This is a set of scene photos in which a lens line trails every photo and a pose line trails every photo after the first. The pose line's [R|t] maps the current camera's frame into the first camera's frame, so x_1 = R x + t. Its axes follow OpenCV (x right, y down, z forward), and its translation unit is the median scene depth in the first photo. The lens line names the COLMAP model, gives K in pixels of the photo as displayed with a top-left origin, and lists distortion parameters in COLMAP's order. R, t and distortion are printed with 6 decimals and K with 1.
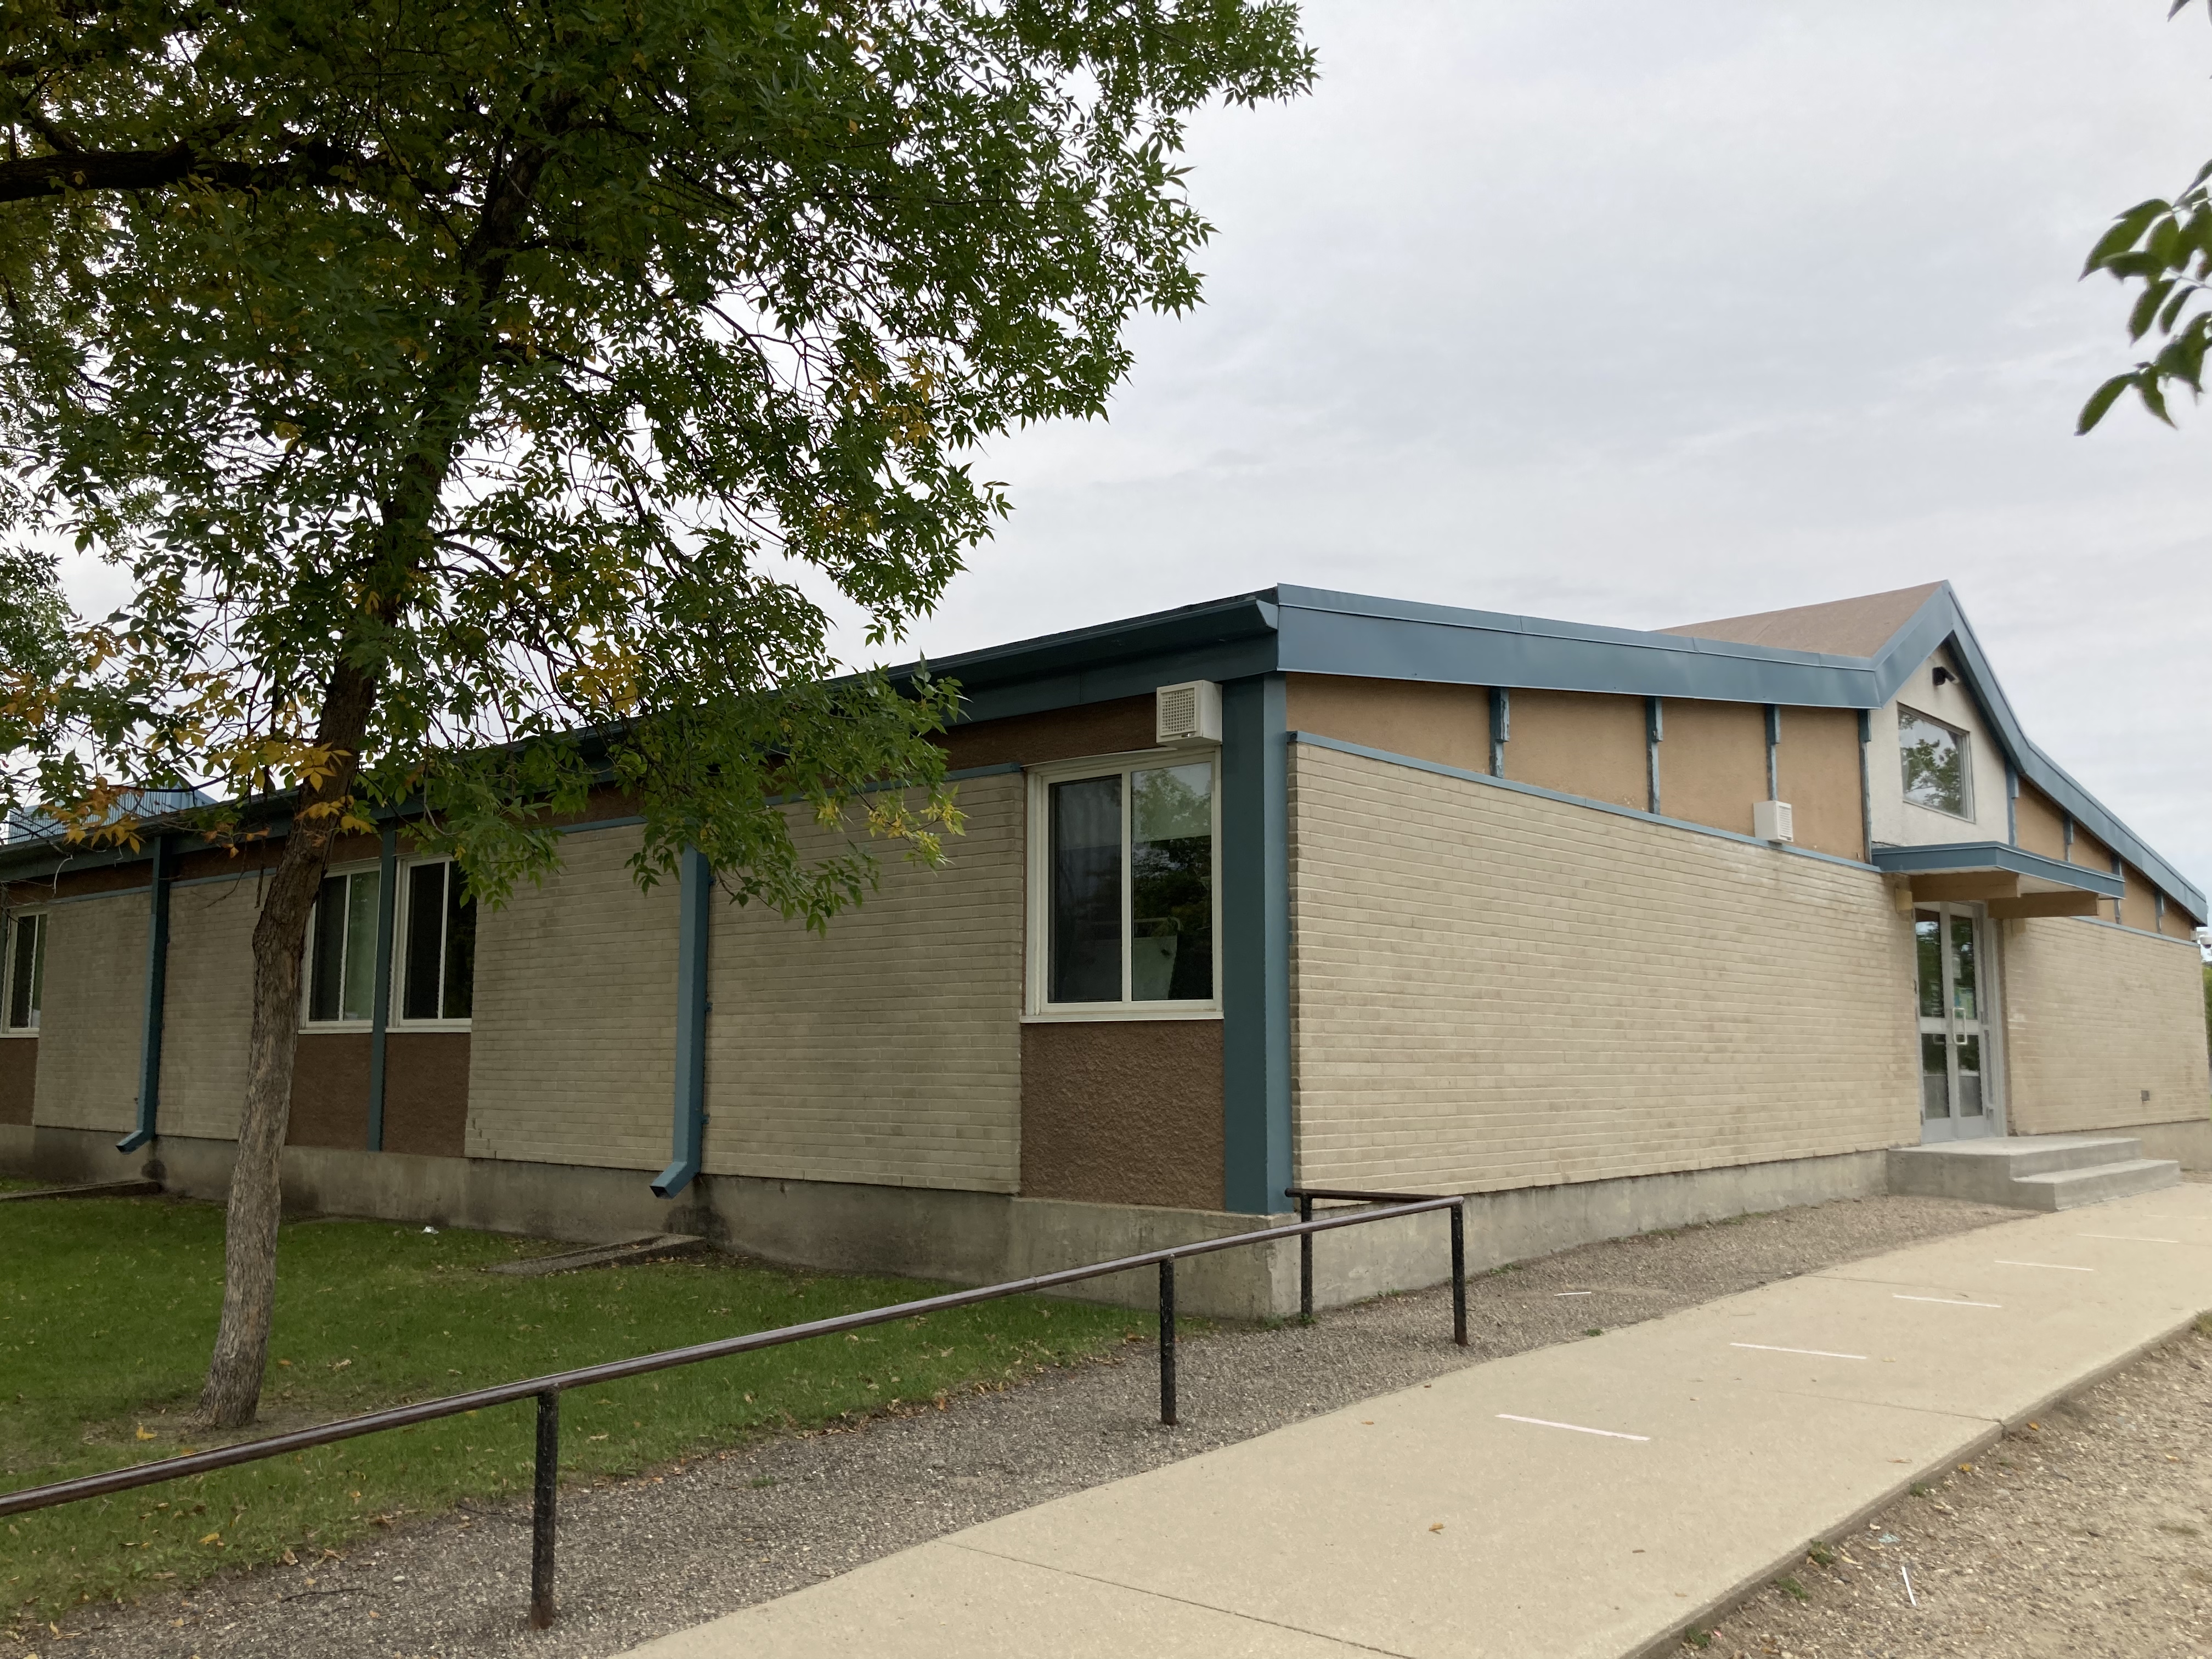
lens RADIAL K [[1830.3, 0, 1092.6], [0, 1830.3, 819.1], [0, 0, 1]] dist [0.009053, -0.008925]
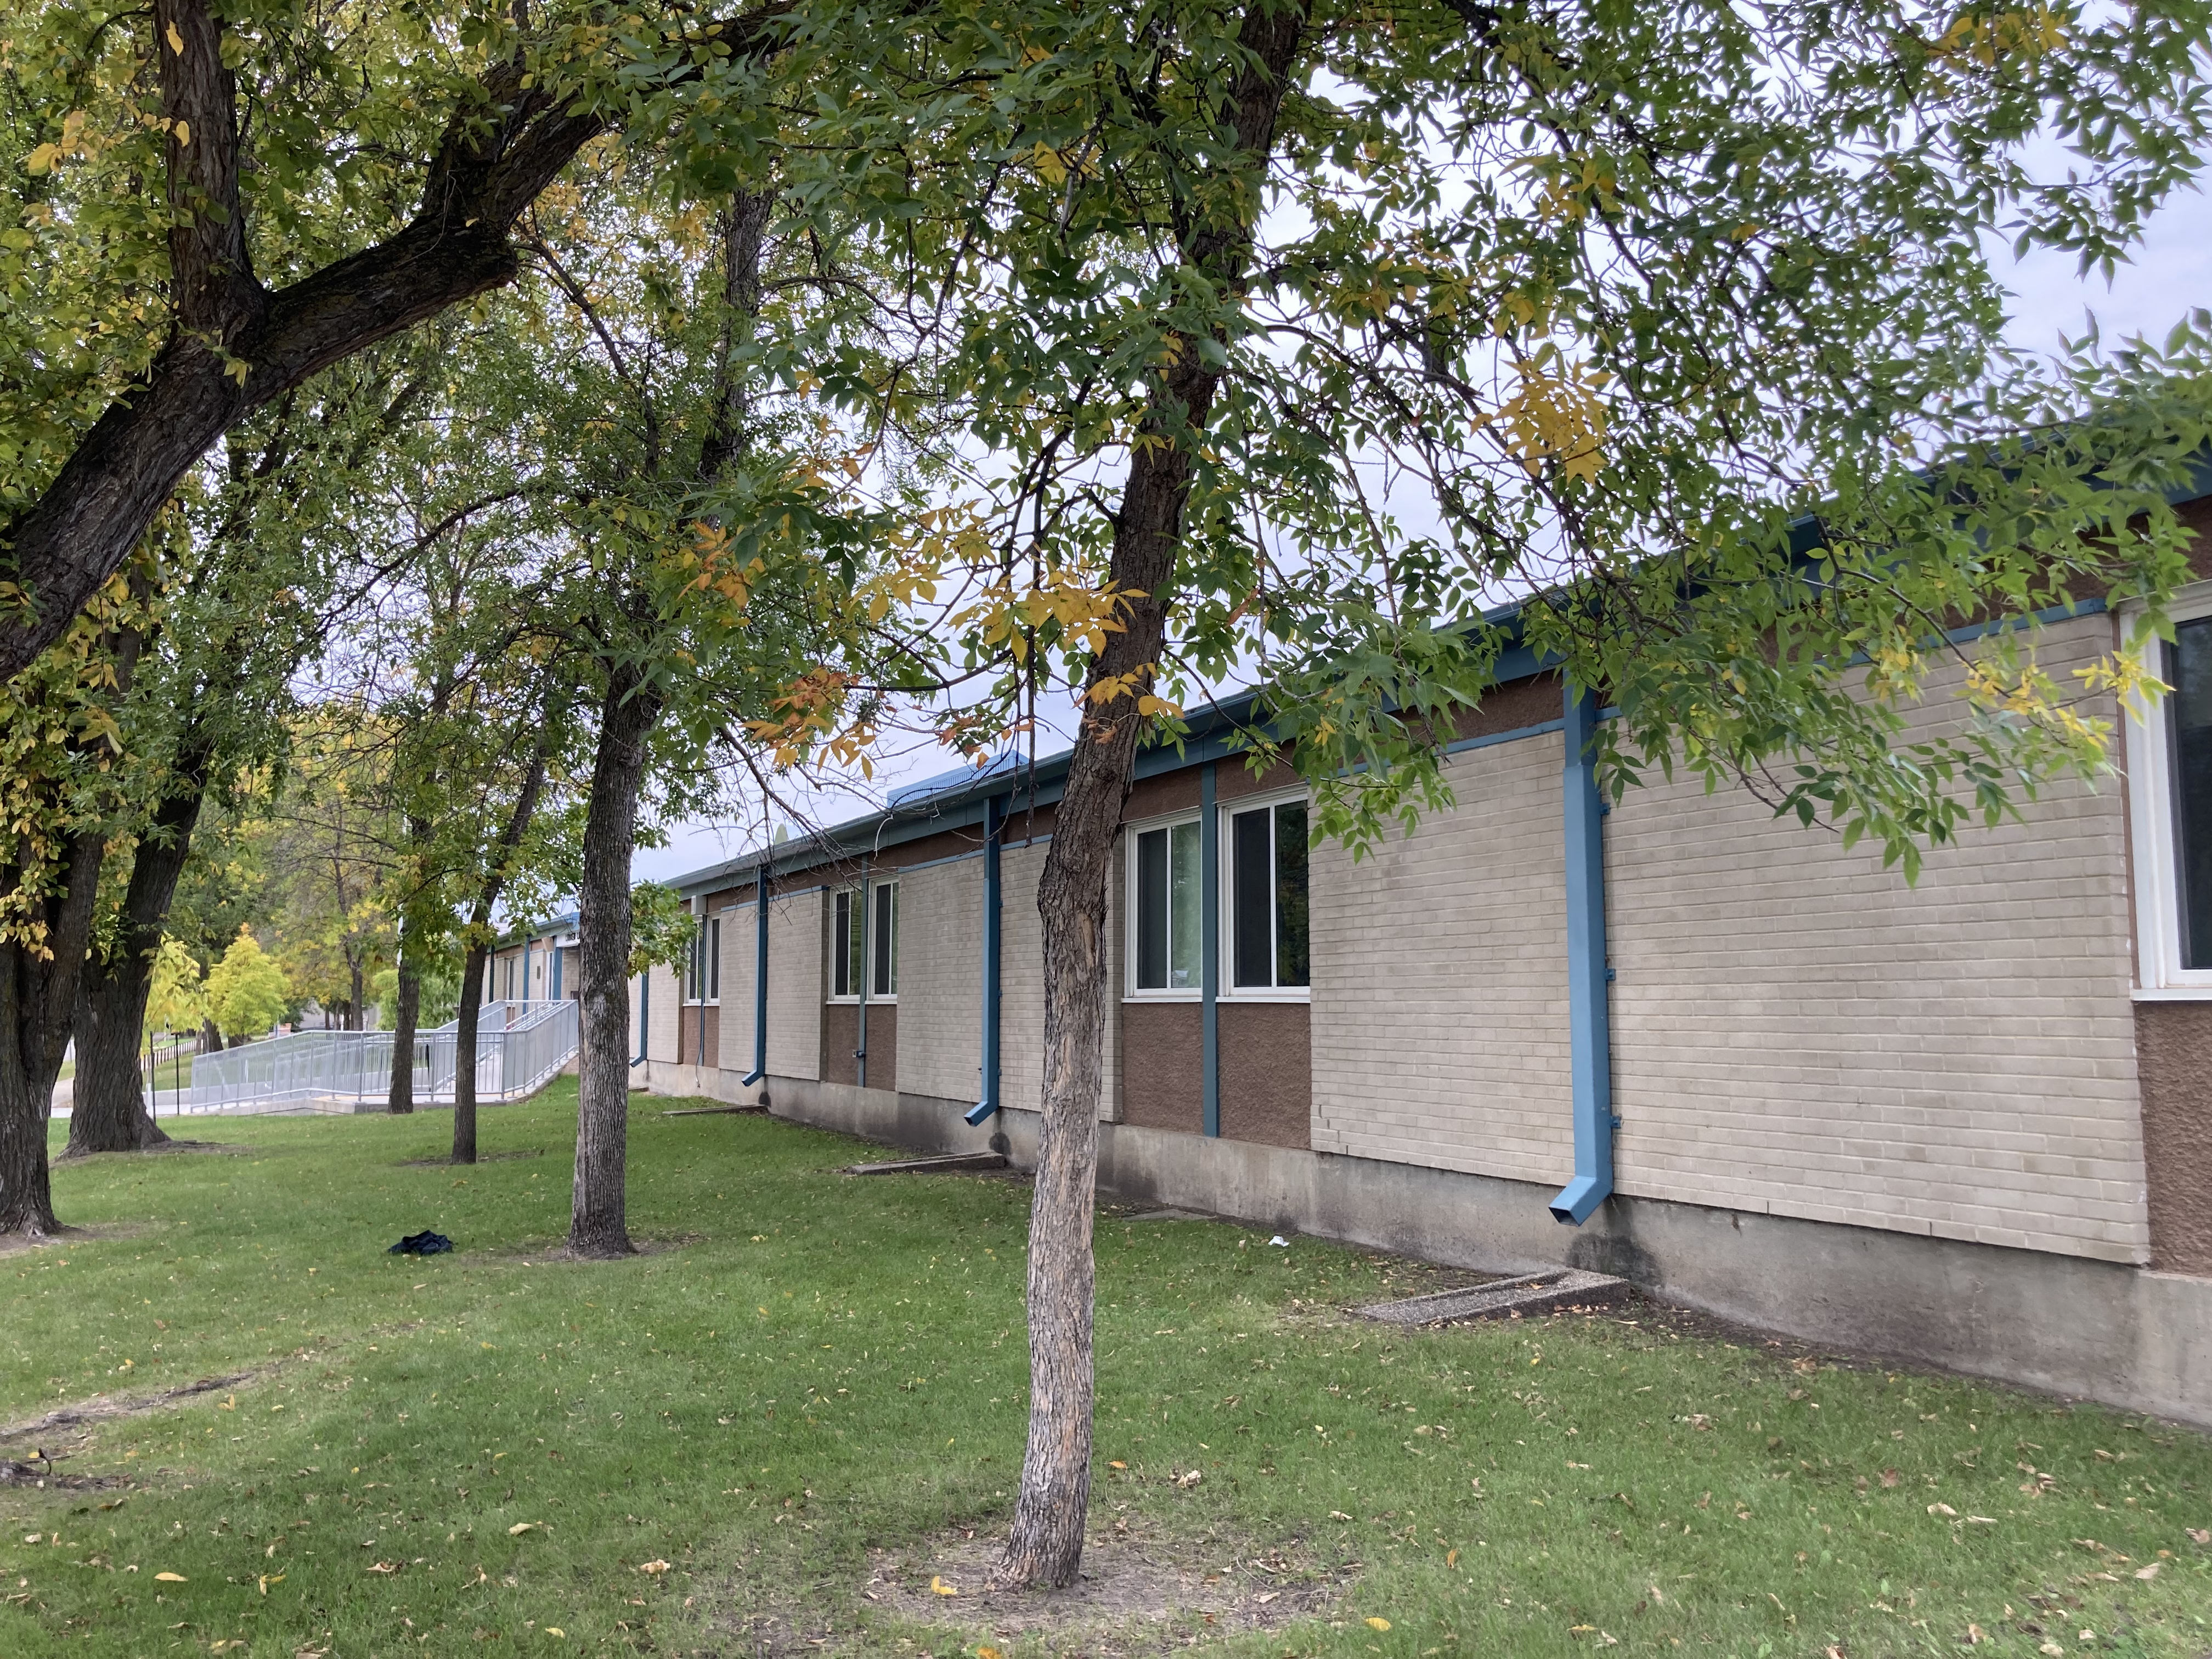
lens RADIAL K [[1830.3, 0, 1092.6], [0, 1830.3, 819.1], [0, 0, 1]] dist [0.009053, -0.008925]
pose [[0.907940, -0.044895, -0.416689, -0.086143], [0.056300, 0.998300, 0.015114, 0.014088], [0.415302, -0.037182, 0.908923, 0.221934]]
